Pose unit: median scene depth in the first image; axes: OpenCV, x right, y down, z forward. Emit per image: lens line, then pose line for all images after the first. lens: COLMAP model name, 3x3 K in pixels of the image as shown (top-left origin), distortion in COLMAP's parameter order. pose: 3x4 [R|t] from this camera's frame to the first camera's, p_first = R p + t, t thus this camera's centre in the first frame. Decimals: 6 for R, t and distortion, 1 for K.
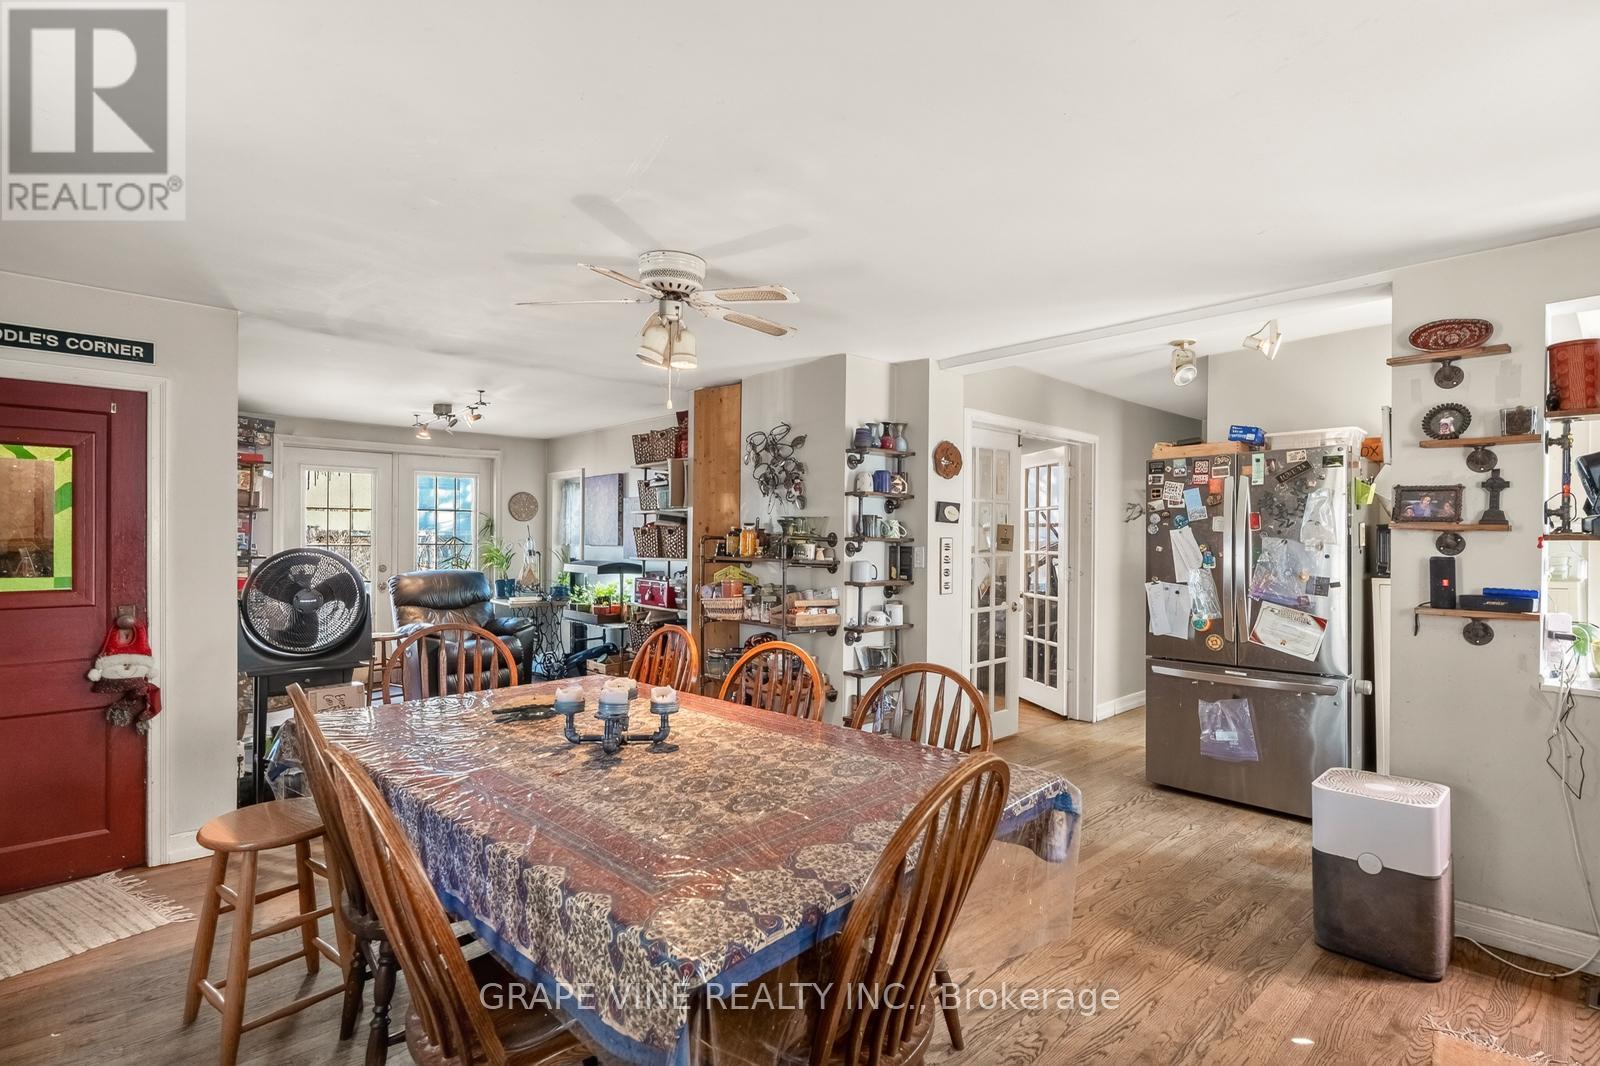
lens RADIAL K [[754.6, 0, 787.7], [0, 754.6, 538.4], [0, 0, 1]] dist [0.001413, 0.000279]
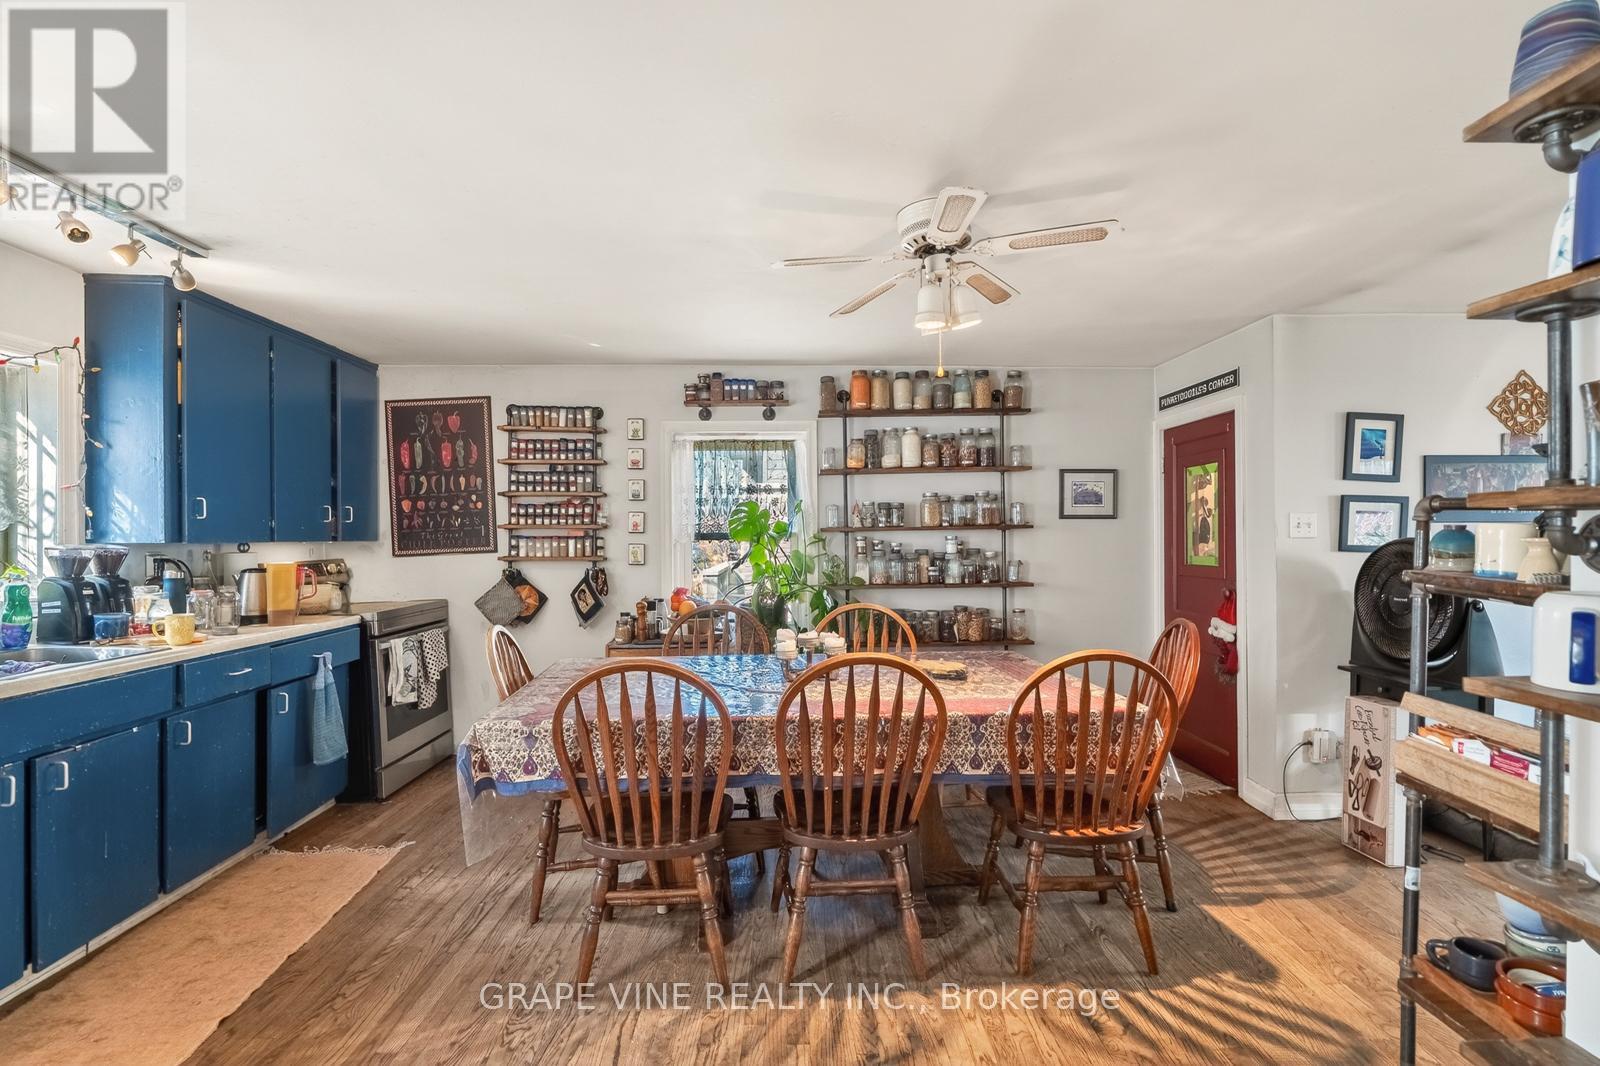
lens RADIAL K [[753.2, 0, 797.2], [0, 753.2, 529.6], [0, 0, 1]] dist [-0.006370, 0.000264]
pose [[-0.645872, -0.007692, -0.763407, 0.256680], [-0.000854, 0.999956, -0.009353, 0.006899], [0.763445, -0.005389, -0.645850, 0.579320]]
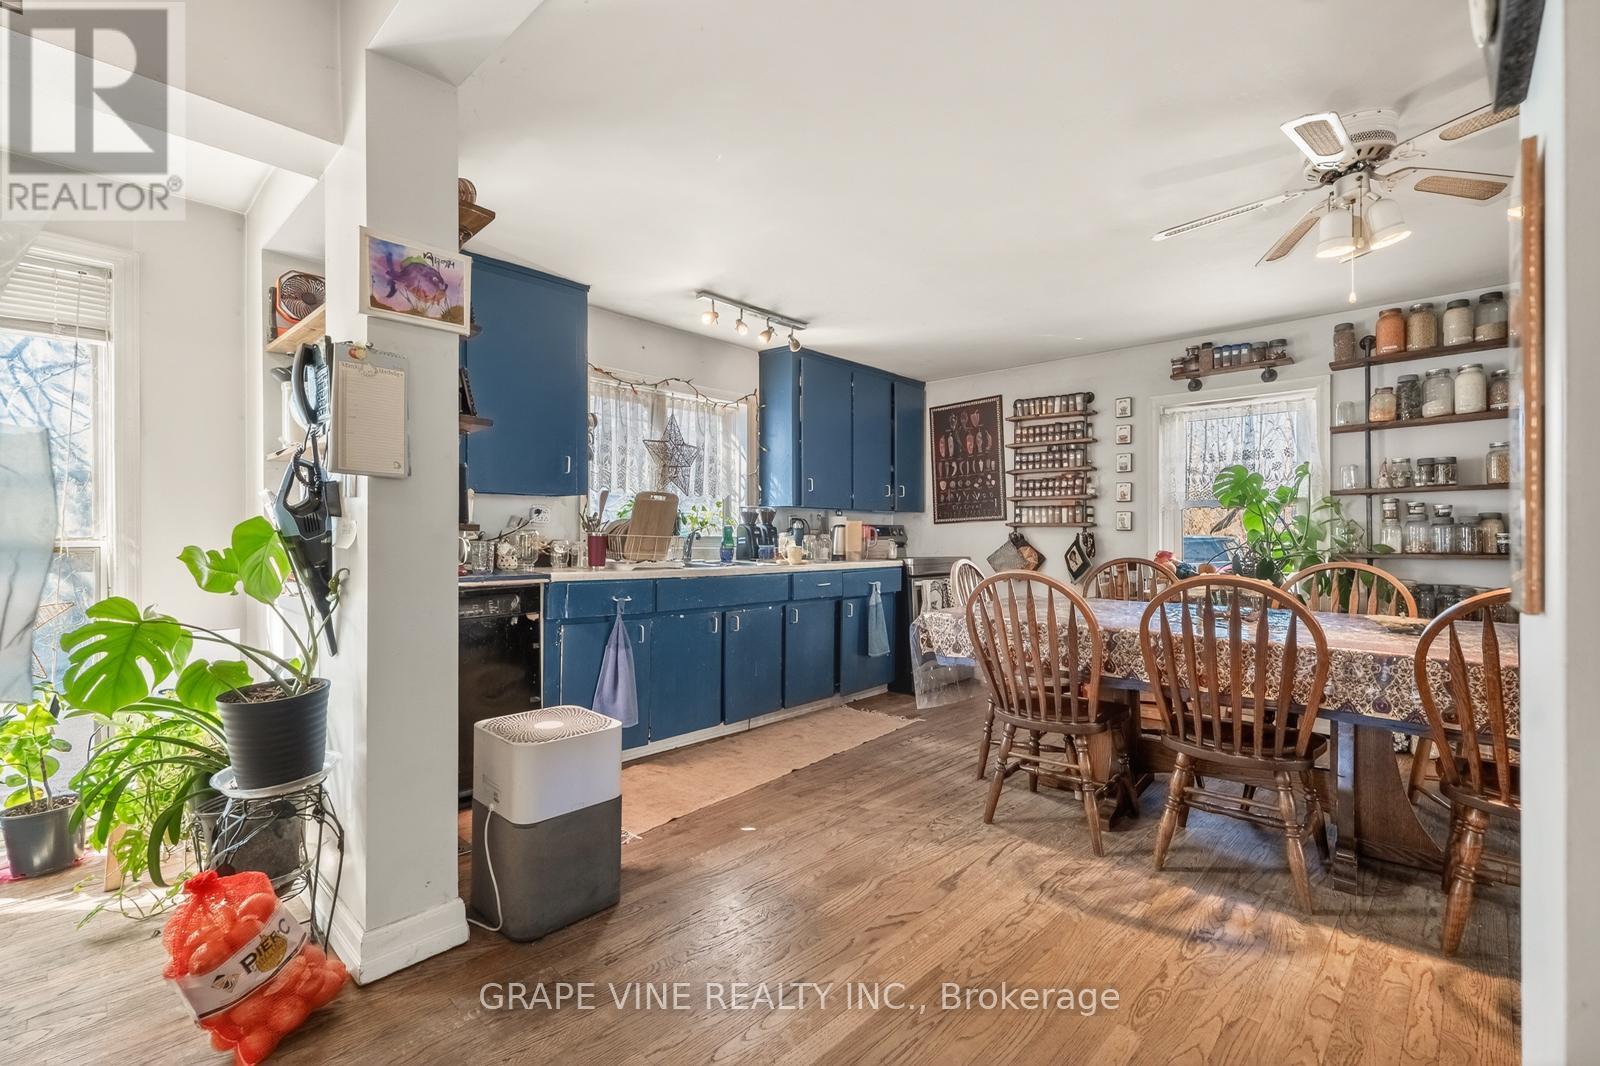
lens RADIAL K [[707.5, 0, 803.0], [0, 707.5, 527.0], [0, 0, 1]] dist [0.012757, 0.000086]
pose [[-0.994633, -0.008823, -0.103093, 0.220927], [-0.007999, 0.999933, -0.008405, 0.037140], [0.103161, -0.007535, -0.994636, 0.696610]]
